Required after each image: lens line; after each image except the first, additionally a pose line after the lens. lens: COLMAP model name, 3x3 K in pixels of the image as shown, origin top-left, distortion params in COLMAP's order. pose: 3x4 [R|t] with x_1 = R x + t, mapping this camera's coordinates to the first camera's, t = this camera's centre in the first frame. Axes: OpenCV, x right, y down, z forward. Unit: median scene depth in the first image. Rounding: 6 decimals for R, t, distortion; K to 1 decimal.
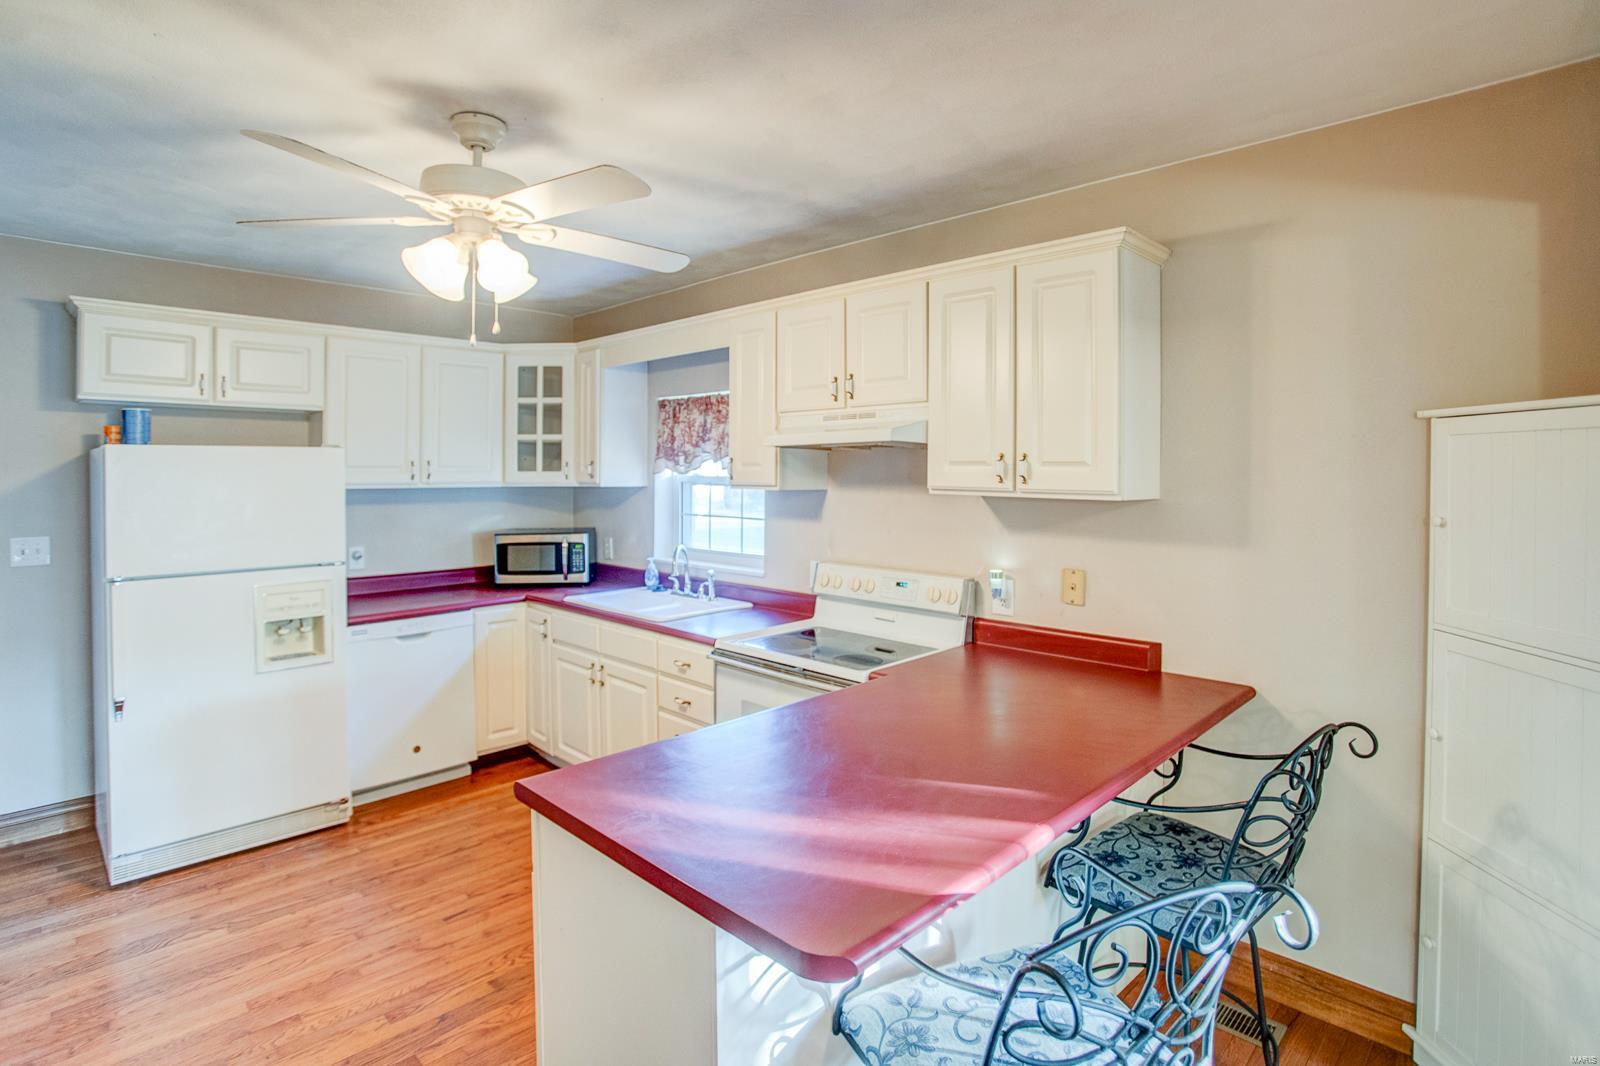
lens RADIAL K [[776.3, 0, 794.4], [0, 776.3, 484.0], [0, 0, 1]] dist [-0.052831, 0.016280]
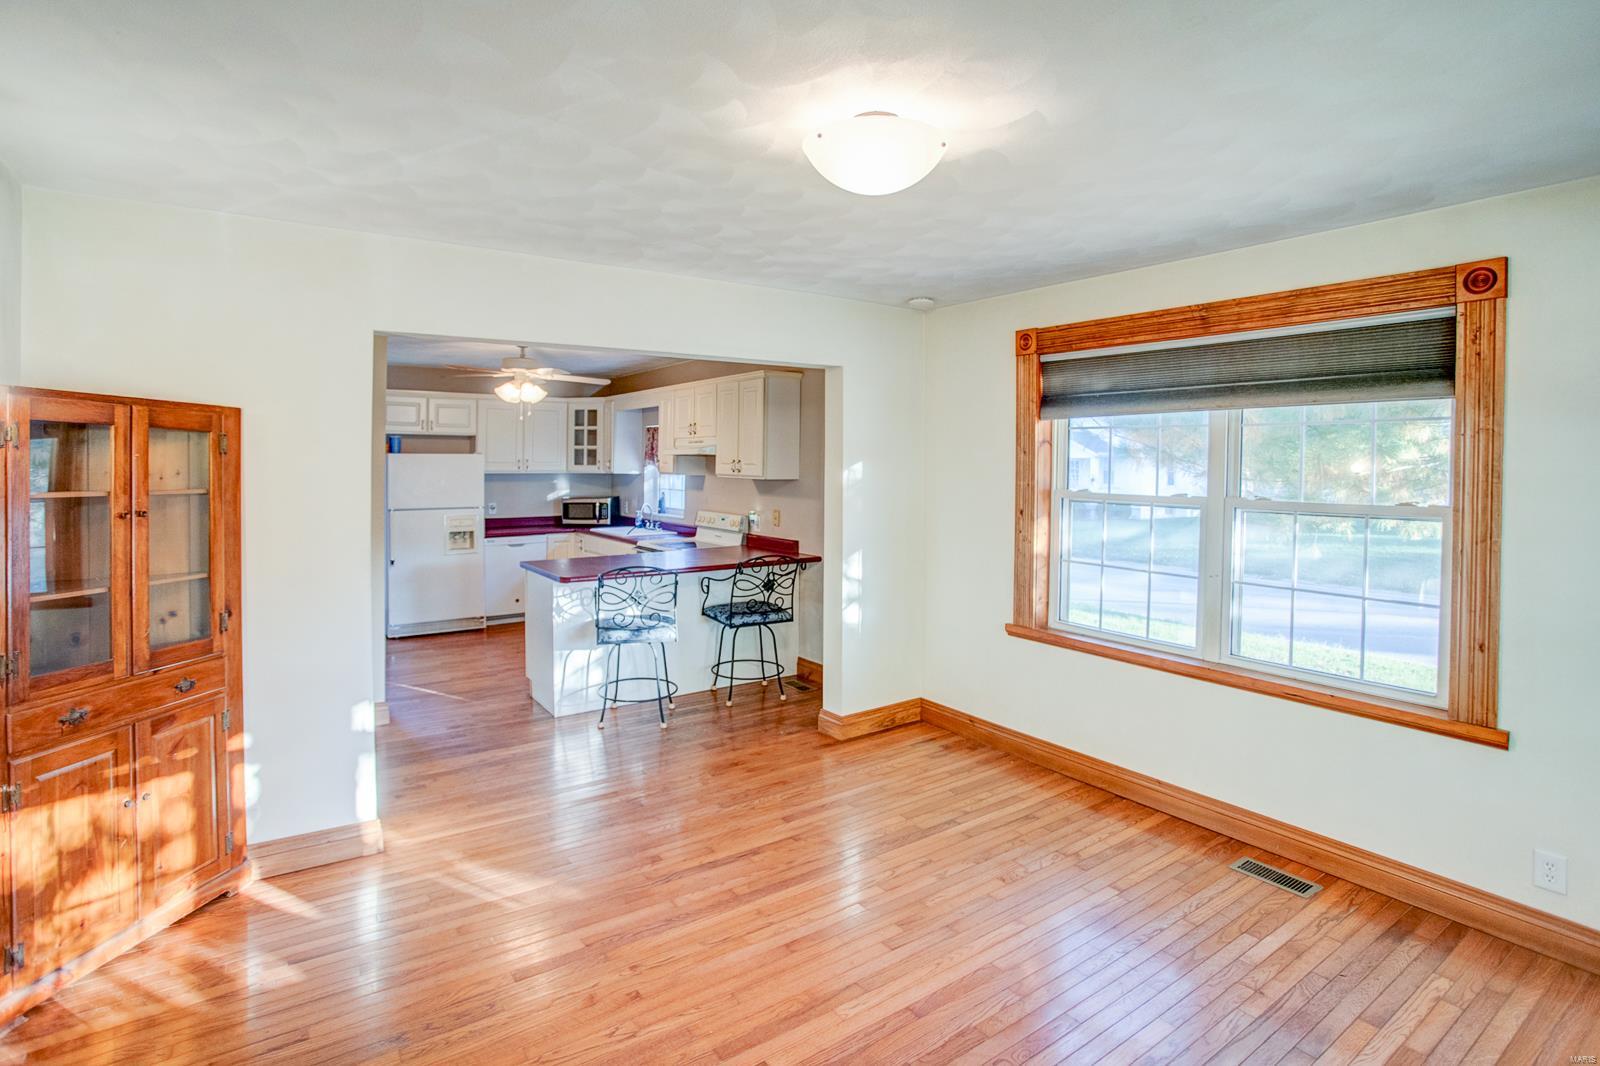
lens RADIAL K [[776.3, 0, 849.7], [0, 776.3, 469.7], [0, 0, 1]] dist [-0.052831, 0.016280]
pose [[0.992311, 0.005568, -0.123641, 0.626044], [-0.006318, 0.999964, -0.005675, 0.001175], [0.123605, 0.006413, 0.992311, -0.911652]]
